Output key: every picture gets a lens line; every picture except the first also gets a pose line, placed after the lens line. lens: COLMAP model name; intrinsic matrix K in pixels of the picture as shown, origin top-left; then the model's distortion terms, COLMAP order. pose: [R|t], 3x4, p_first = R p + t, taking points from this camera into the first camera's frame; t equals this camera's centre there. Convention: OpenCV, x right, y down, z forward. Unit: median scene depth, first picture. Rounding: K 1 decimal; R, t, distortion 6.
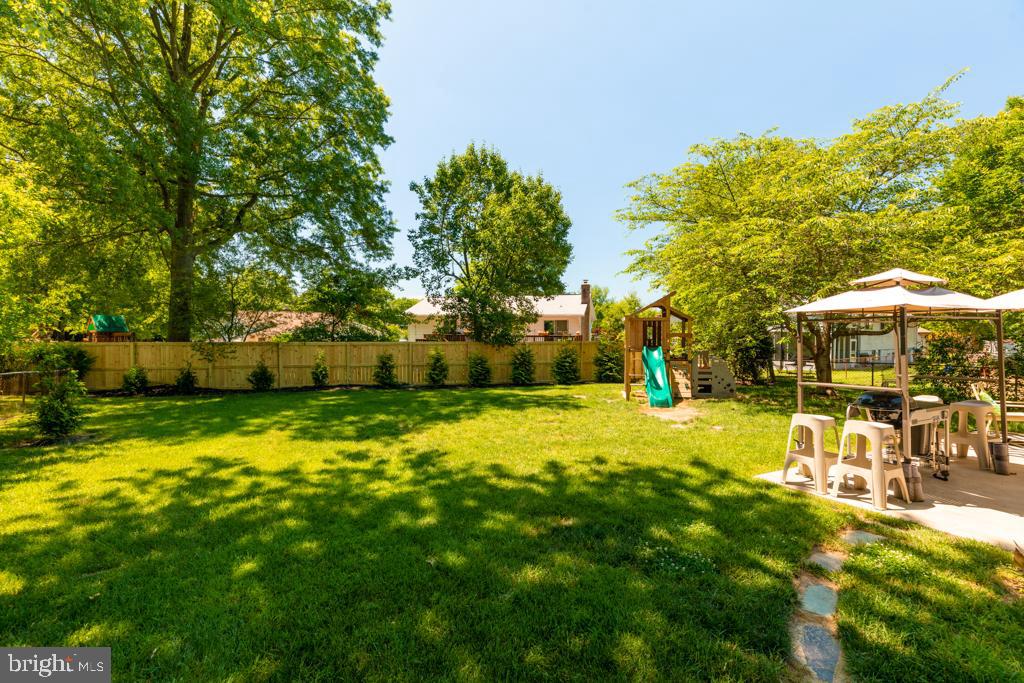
lens RADIAL K [[455.8, 0, 514.0], [0, 455.8, 337.7], [0, 0, 1]] dist [0.004314, 0.000821]
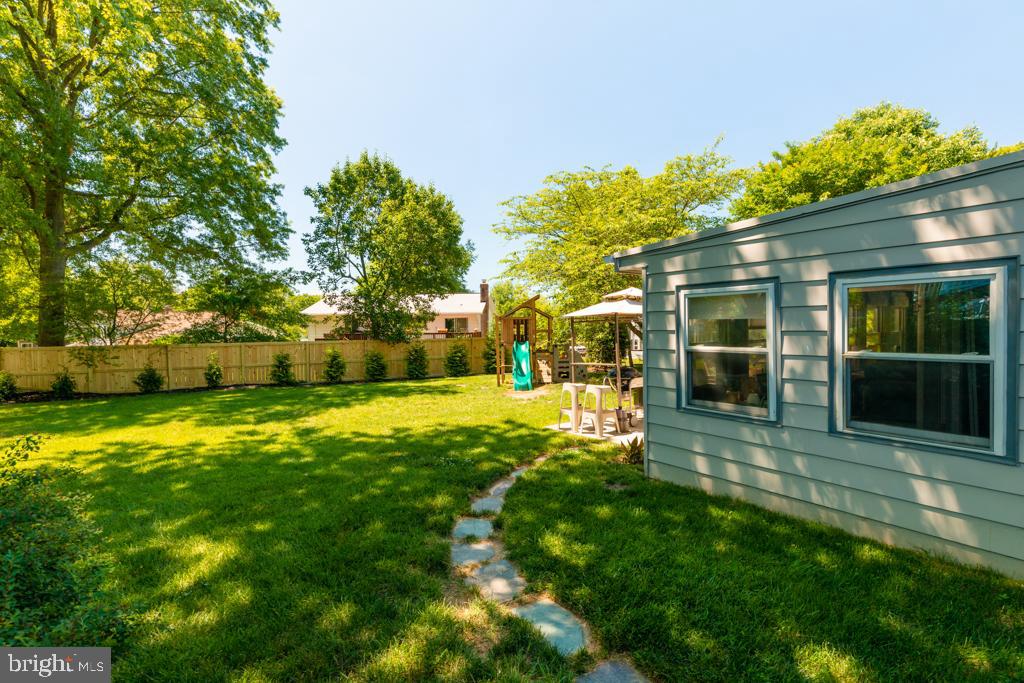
lens RADIAL K [[459.7, 0, 513.1], [0, 459.7, 339.7], [0, 0, 1]] dist [-0.000295, 0.000380]
pose [[0.982647, -0.020368, 0.184362, 0.041172], [0.018121, 0.999740, 0.013866, -0.000612], [-0.184596, -0.010284, 0.982761, -0.120322]]
